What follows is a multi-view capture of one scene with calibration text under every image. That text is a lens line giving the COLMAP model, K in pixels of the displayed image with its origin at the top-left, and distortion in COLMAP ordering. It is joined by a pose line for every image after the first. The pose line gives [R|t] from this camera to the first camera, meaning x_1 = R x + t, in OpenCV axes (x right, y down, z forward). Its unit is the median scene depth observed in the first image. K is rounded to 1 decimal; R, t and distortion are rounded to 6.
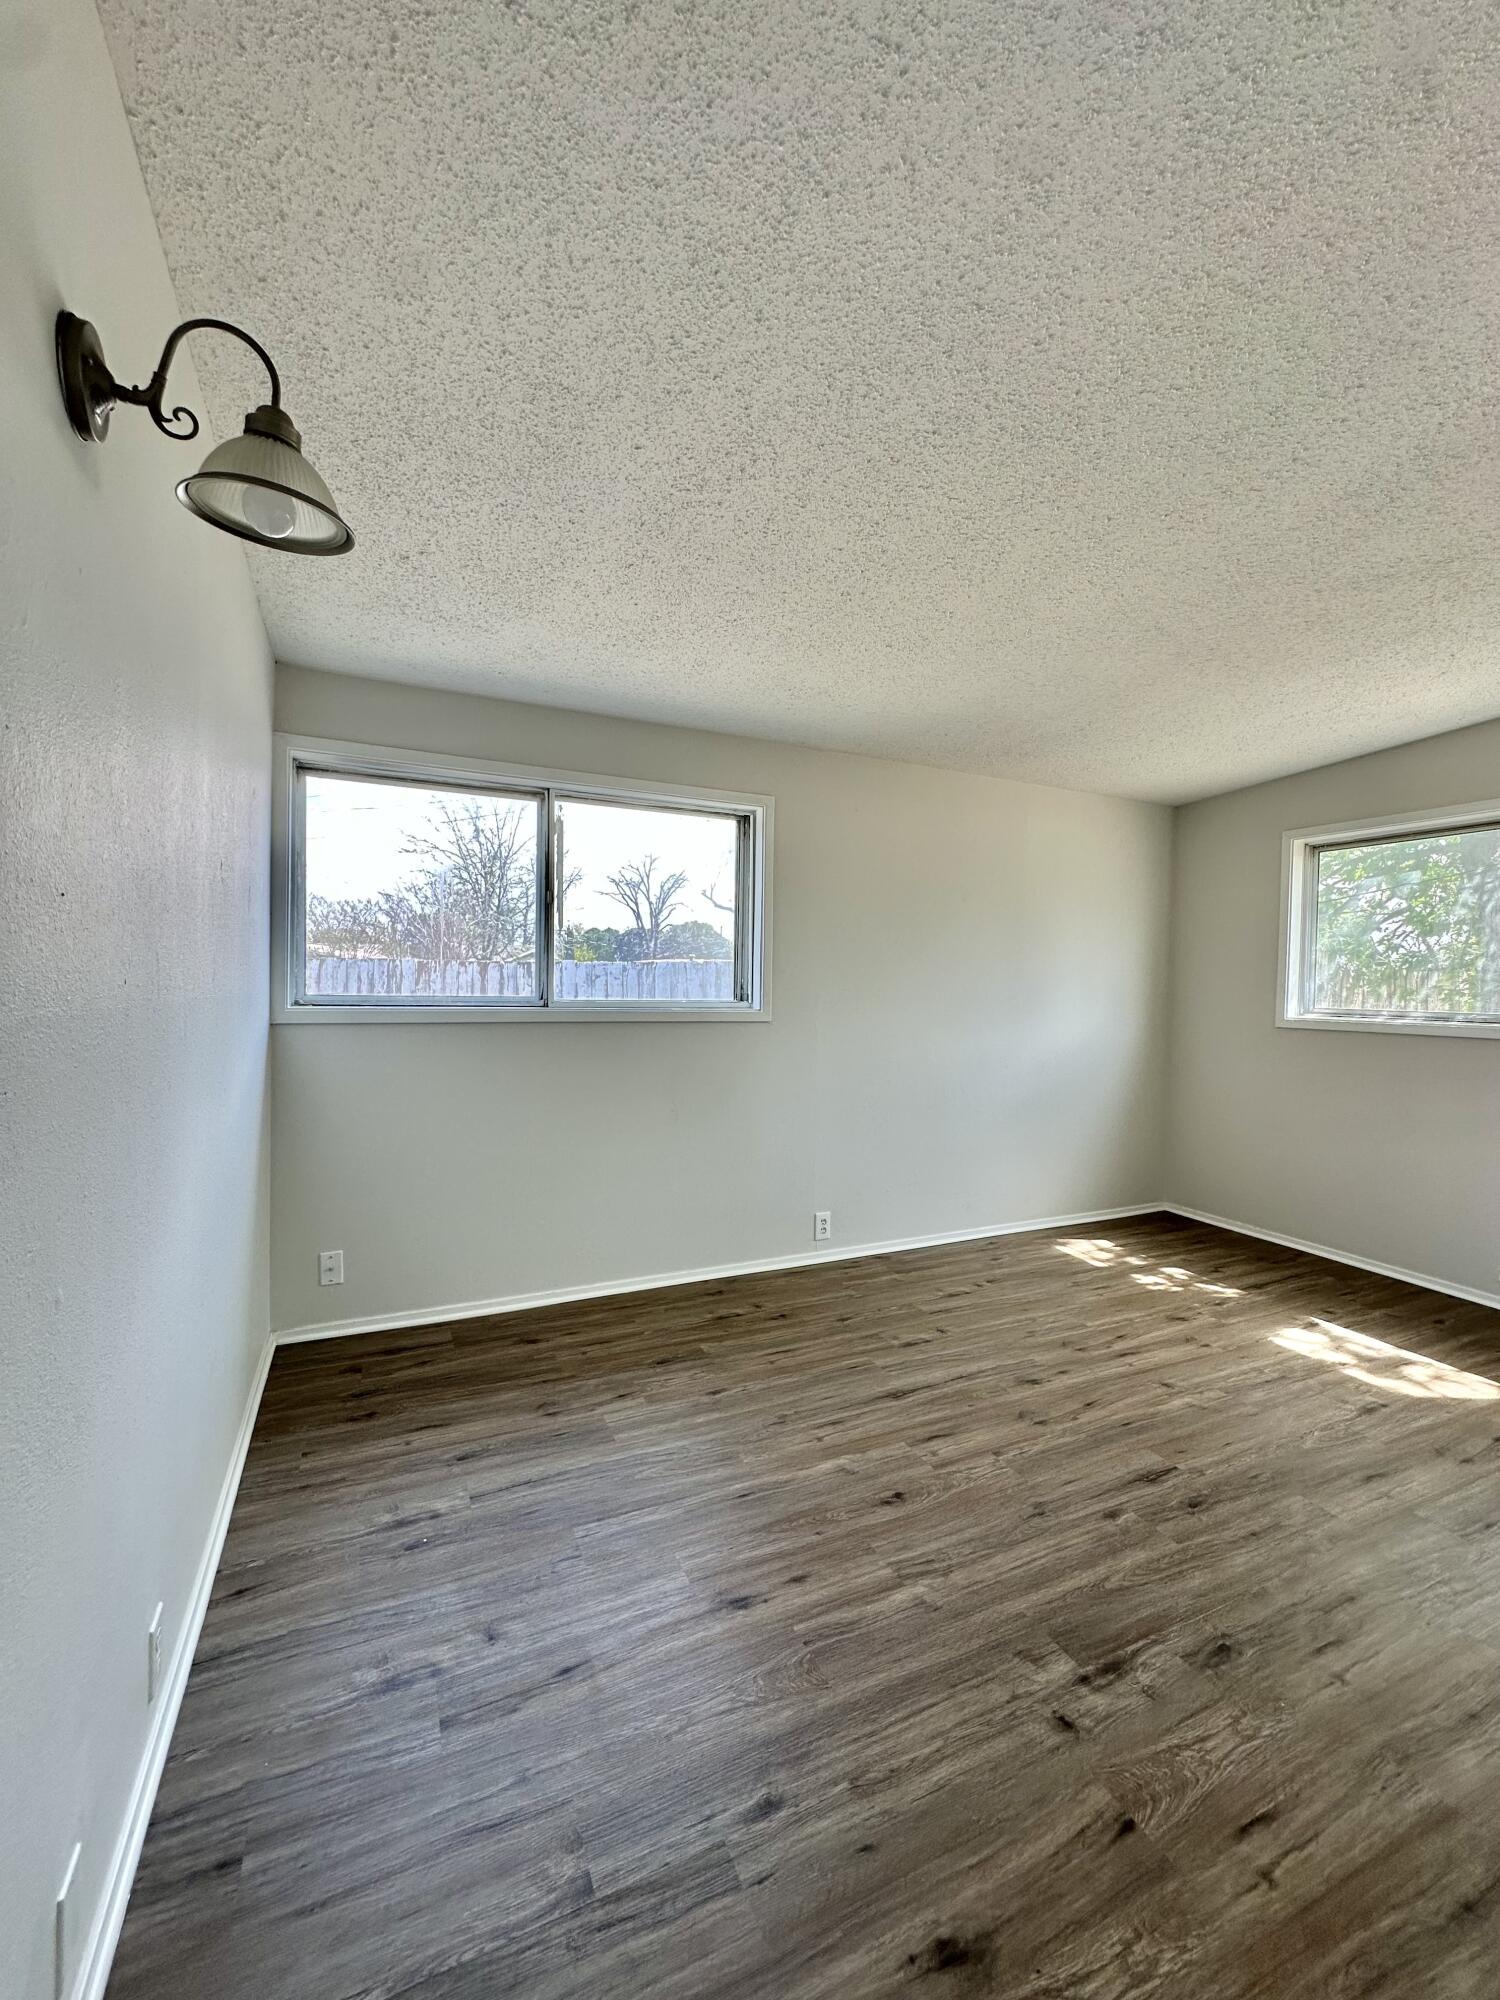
lens RADIAL K [[799.8, 0, 749.7], [0, 799.8, 995.5], [0, 0, 1]] dist [-0.004820, 0.001002]
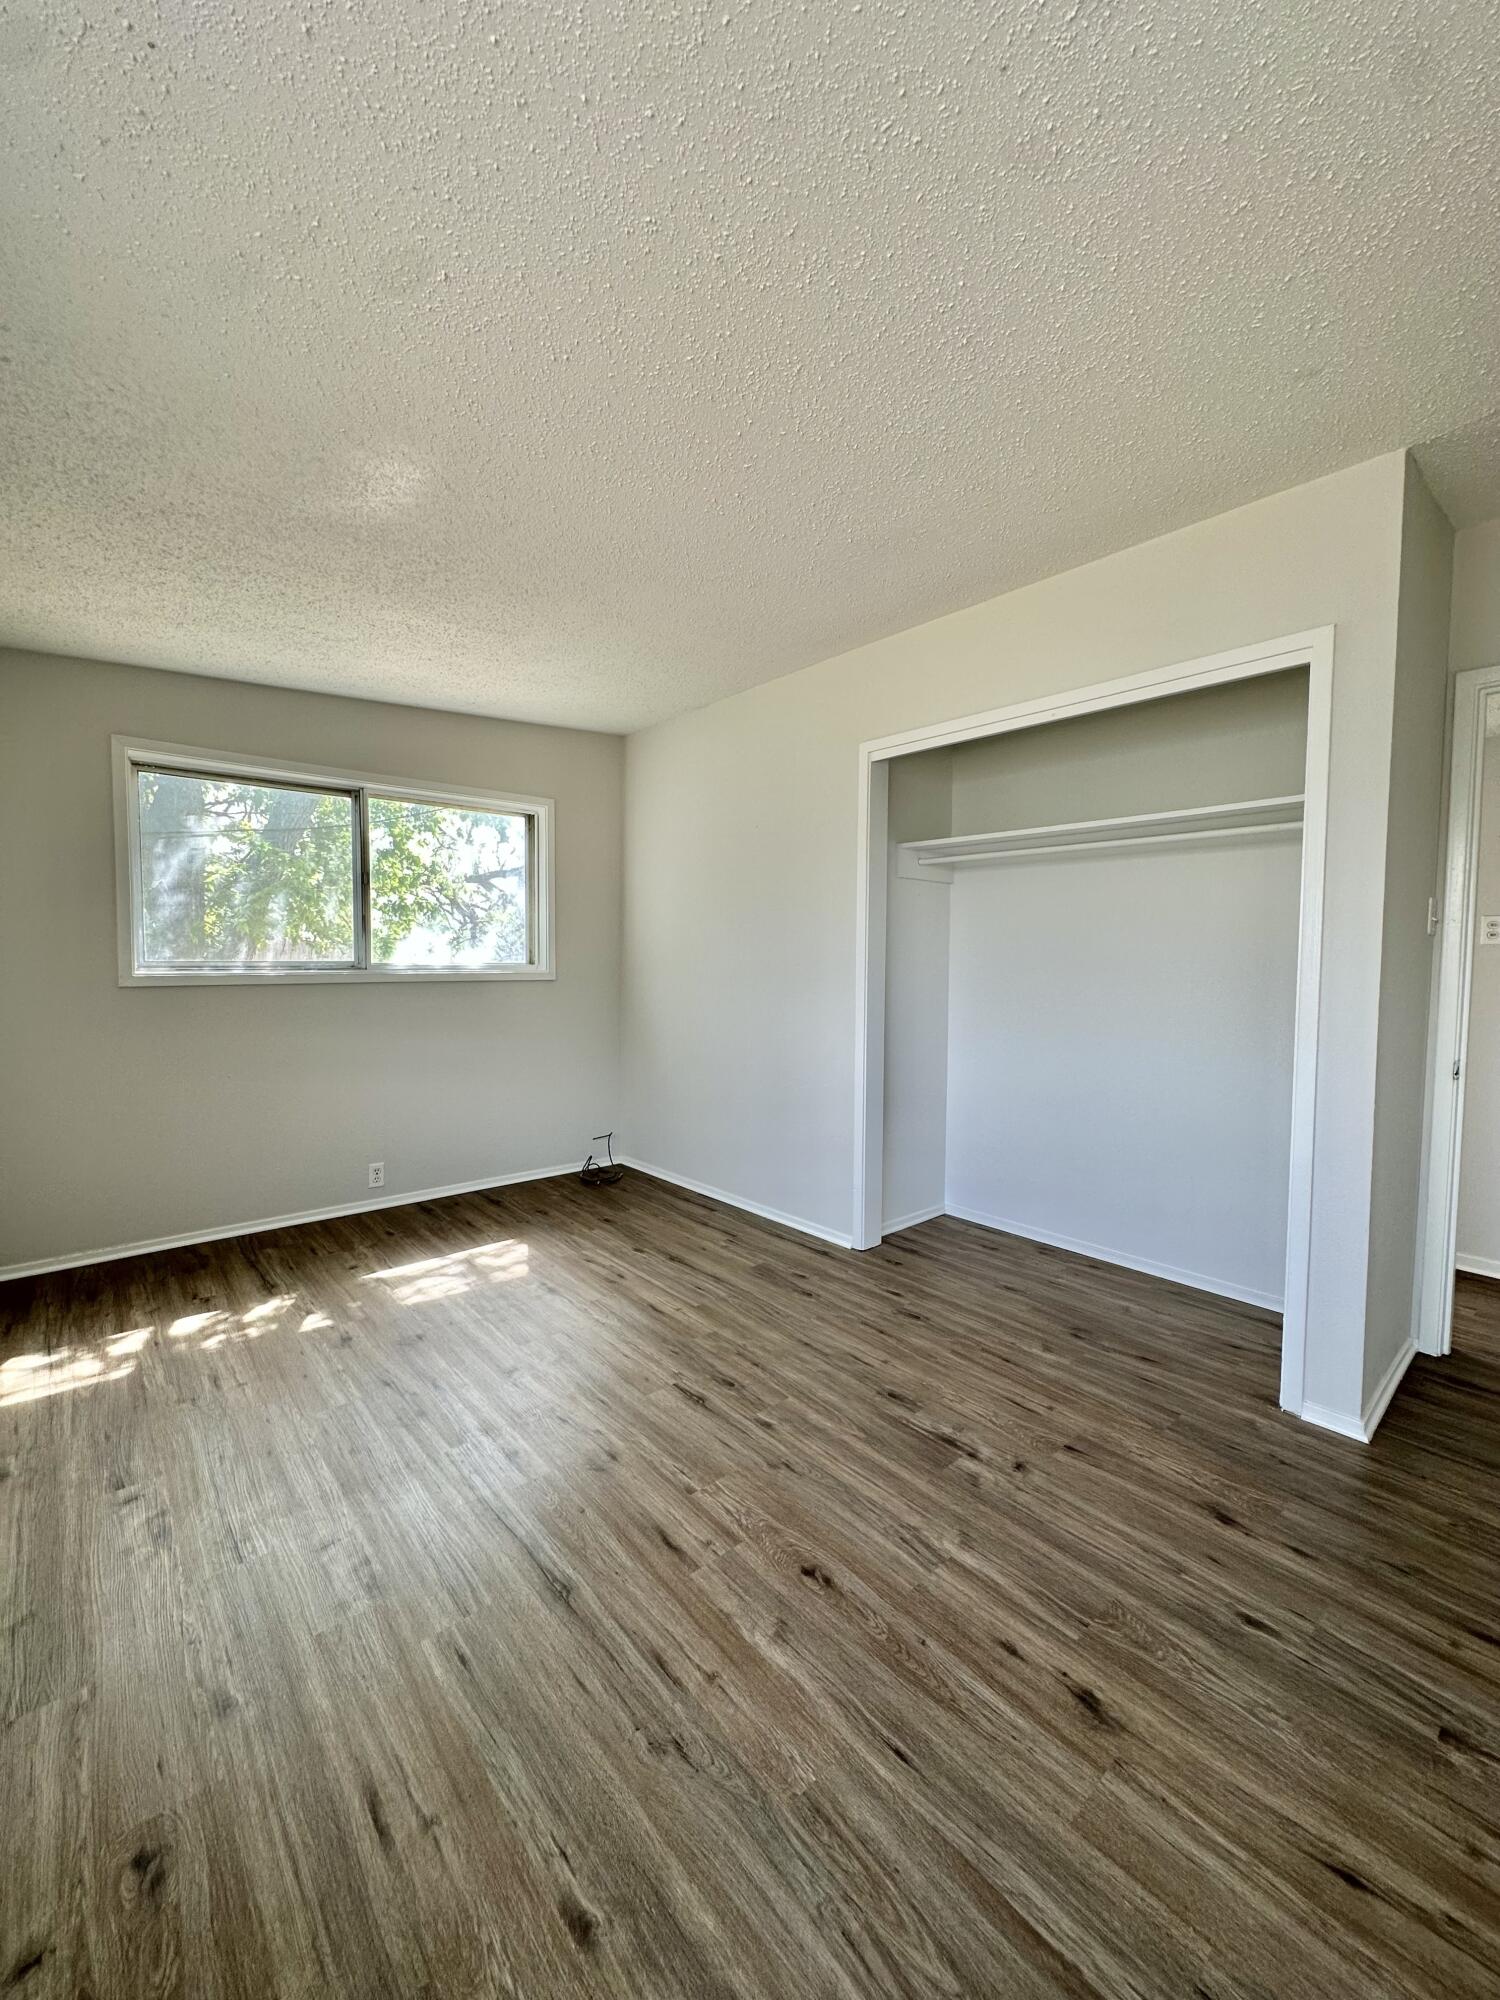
lens RADIAL K [[799.8, 0, 749.7], [0, 799.8, 995.5], [0, 0, 1]] dist [-0.004820, 0.001002]
pose [[-0.278253, -0.071531, 0.957841, -0.483090], [0.000557, 0.997211, 0.074633, -0.018280], [-0.960508, 0.021301, -0.277437, 1.150852]]
